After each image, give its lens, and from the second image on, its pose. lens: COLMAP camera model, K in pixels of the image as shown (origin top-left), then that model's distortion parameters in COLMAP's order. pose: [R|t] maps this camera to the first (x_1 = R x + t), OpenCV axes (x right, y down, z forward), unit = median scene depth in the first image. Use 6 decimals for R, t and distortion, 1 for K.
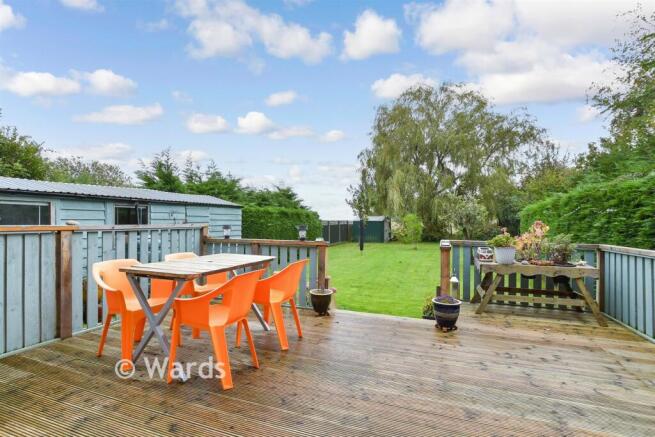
lens RADIAL K [[303.4, 0, 331.1], [0, 303.4, 219.1], [0, 0, 1]] dist [0.001949, 0.000081]
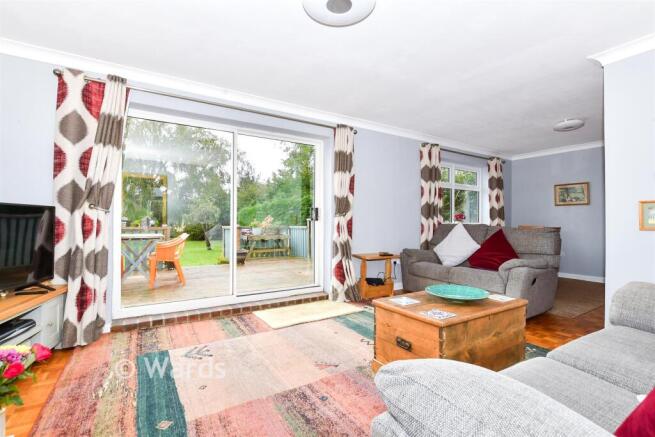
lens RADIAL K [[303.4, 0, 328.3], [0, 303.4, 218.8], [0, 0, 1]] dist [0.001949, 0.000081]
pose [[0.601467, 0.000583, 0.798897, -0.272473], [0.000647, 0.999999, -0.001217, 0.011360], [-0.798897, 0.001249, 0.601466, -0.219725]]
